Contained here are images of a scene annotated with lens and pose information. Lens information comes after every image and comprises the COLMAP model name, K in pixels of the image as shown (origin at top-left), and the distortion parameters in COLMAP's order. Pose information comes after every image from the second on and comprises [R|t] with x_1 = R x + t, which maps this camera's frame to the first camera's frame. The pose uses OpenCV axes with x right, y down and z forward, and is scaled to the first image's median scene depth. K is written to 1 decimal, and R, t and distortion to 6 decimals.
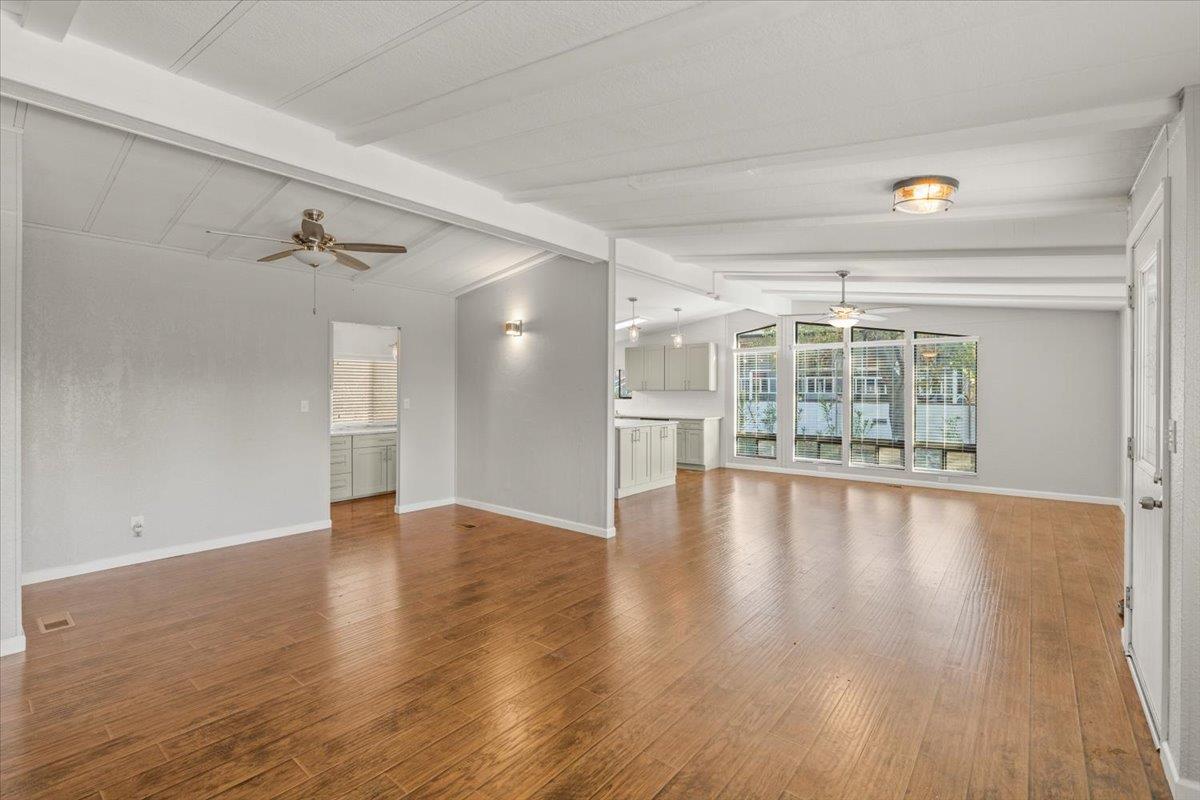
lens RADIAL K [[530.4, 0, 616.0], [0, 530.4, 391.2], [0, 0, 1]] dist [-0.001158, 0.000425]
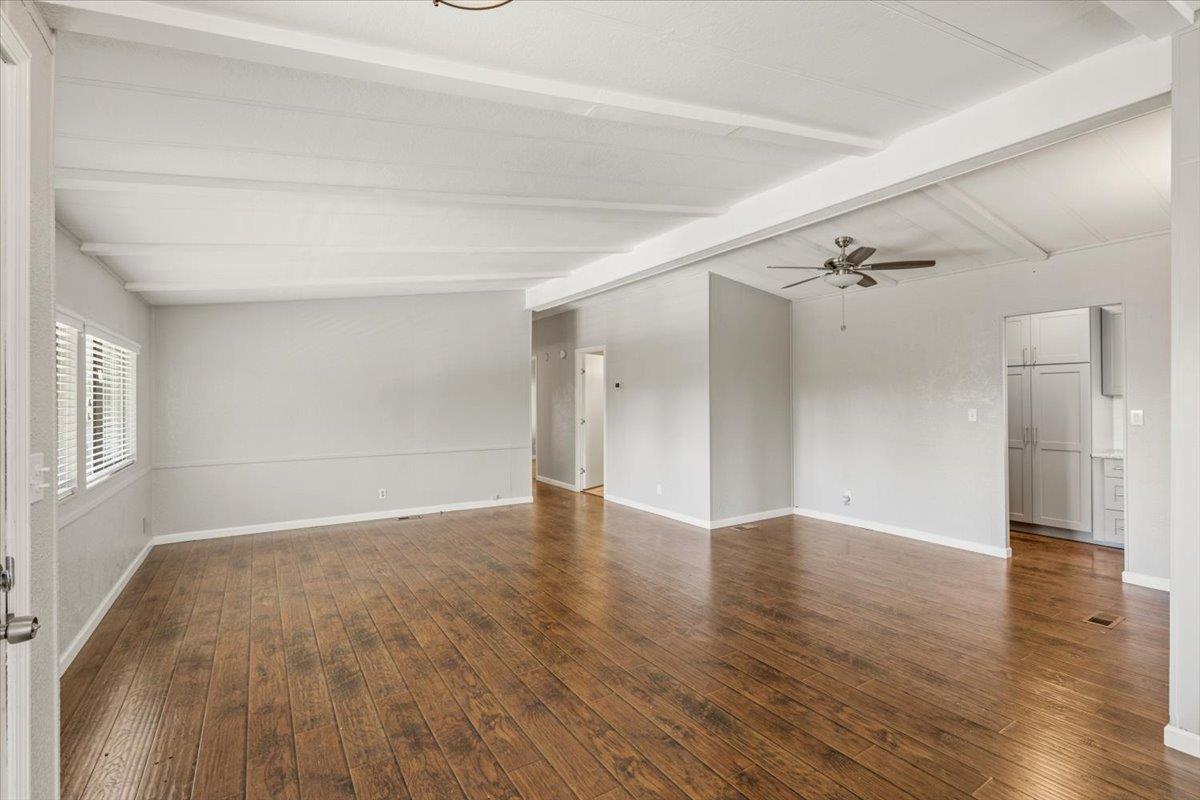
lens RADIAL K [[530.4, 0, 589.2], [0, 530.4, 401.4], [0, 0, 1]] dist [-0.001158, 0.000425]
pose [[-0.346729, 0.004381, -0.937955, 0.351156], [0.007518, 0.999970, 0.001891, -0.002089], [0.937935, -0.006396, -0.346751, 0.465754]]
